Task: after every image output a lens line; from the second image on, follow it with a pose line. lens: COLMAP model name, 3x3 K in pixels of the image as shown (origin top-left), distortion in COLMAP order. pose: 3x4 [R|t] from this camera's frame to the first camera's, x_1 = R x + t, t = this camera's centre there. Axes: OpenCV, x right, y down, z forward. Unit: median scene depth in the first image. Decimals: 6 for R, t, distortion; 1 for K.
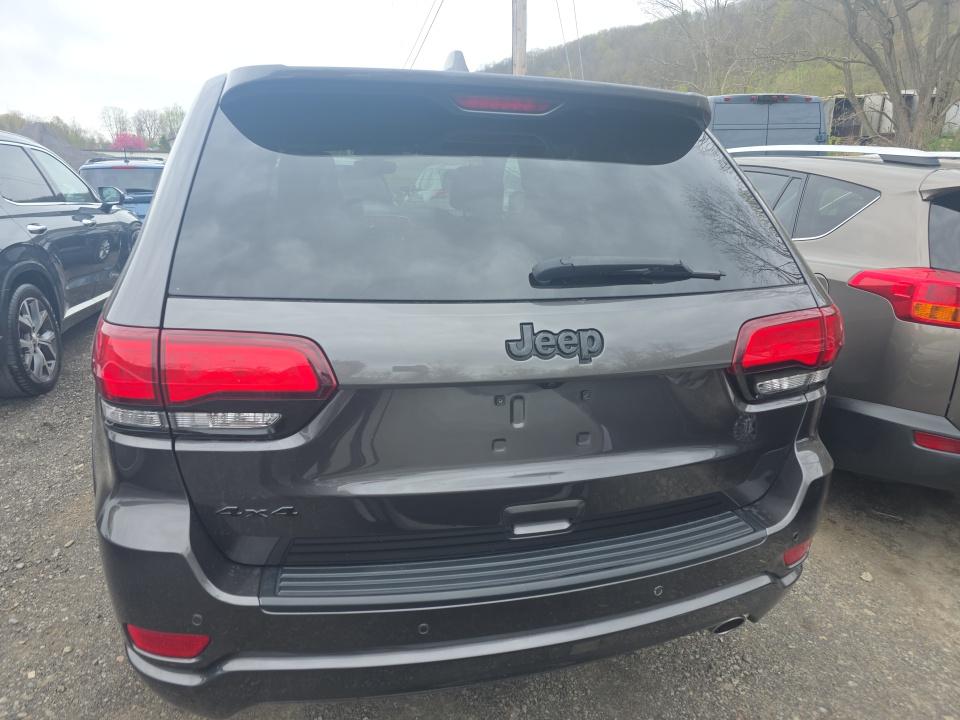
lens RADIAL K [[637.6, 0, 479.9], [0, 637.6, 356.3], [0, 0, 1]] dist [0.029028, -0.018195]
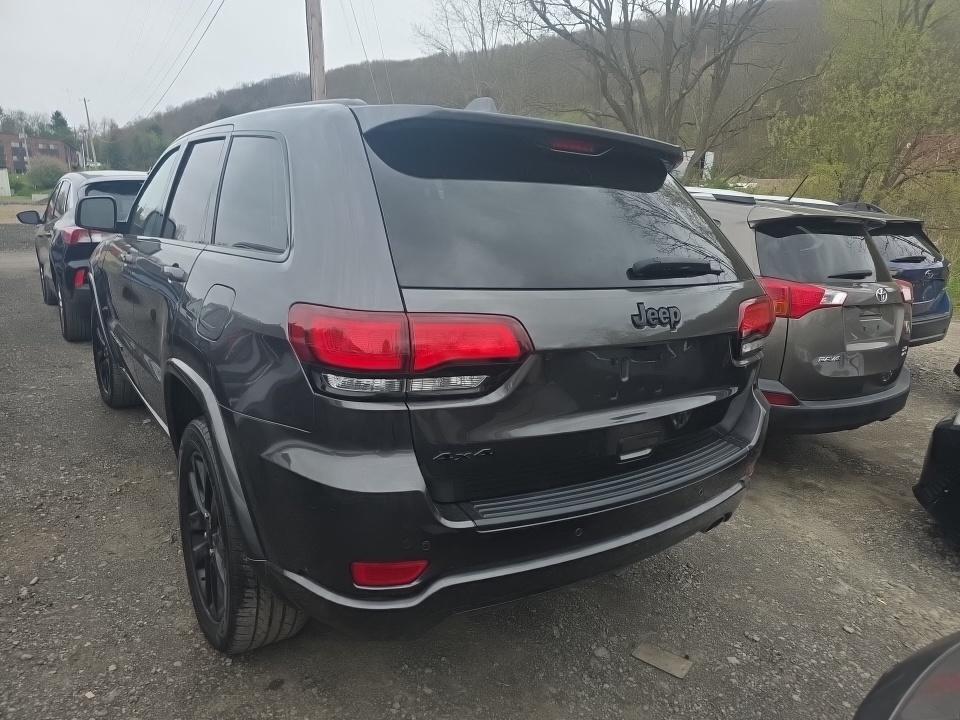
lens RADIAL K [[637.6, 0, 480.0], [0, 637.6, 364.0], [0, 0, 1]] dist [0.029028, -0.018195]
pose [[0.941234, -0.054353, 0.333353, -0.706918], [0.064188, 0.997765, -0.018554, 0.082739], [-0.331599, 0.038860, 0.942620, -0.212921]]
